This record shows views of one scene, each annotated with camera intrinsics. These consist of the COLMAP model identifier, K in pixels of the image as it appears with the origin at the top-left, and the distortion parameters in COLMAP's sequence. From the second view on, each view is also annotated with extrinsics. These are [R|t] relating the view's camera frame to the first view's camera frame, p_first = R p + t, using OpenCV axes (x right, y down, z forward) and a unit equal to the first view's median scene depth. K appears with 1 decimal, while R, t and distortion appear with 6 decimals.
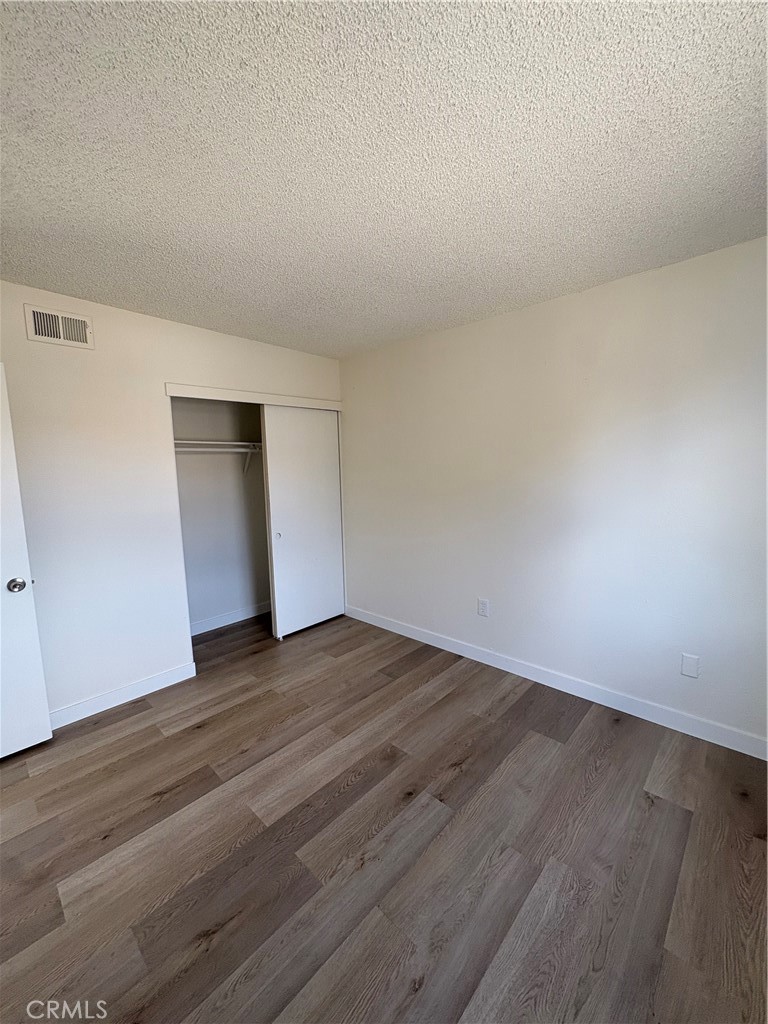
lens RADIAL K [[406.8, 0, 385.7], [0, 406.8, 511.4], [0, 0, 1]] dist [-0.000286, 0.000019]
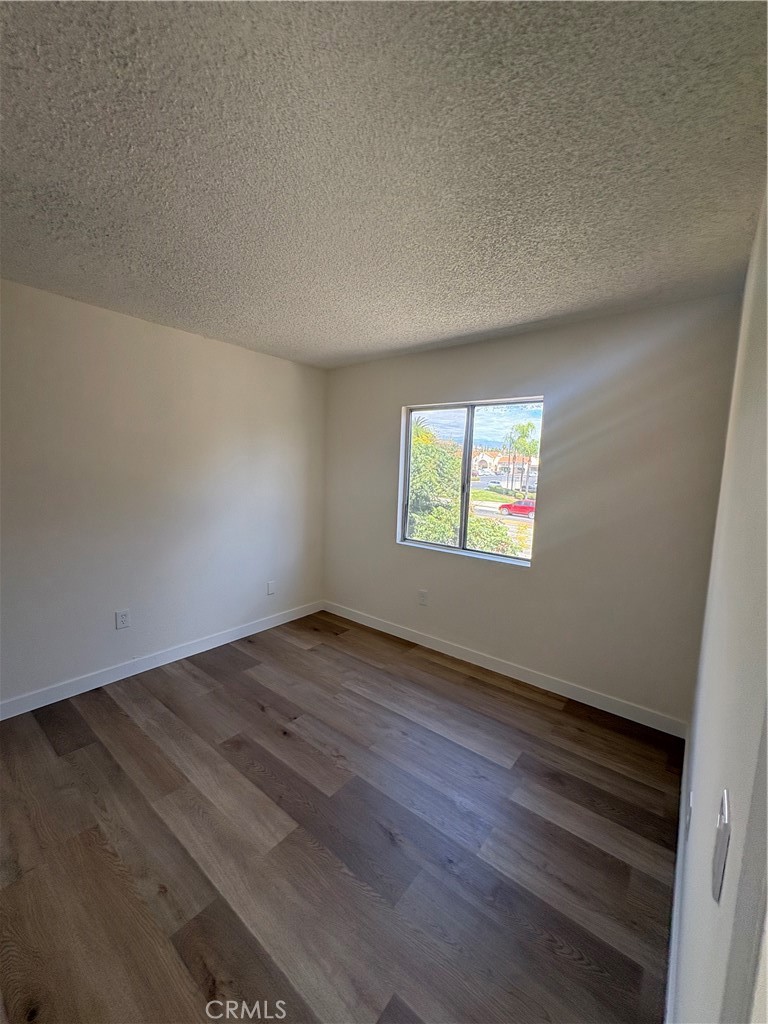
lens RADIAL K [[406.8, 0, 385.7], [0, 406.8, 511.4], [0, 0, 1]] dist [-0.000286, 0.000019]
pose [[-0.089394, -0.083064, 0.992527, -1.014972], [0.081299, 0.992582, 0.090391, -0.059447], [-0.992673, 0.088772, -0.081978, 0.649734]]
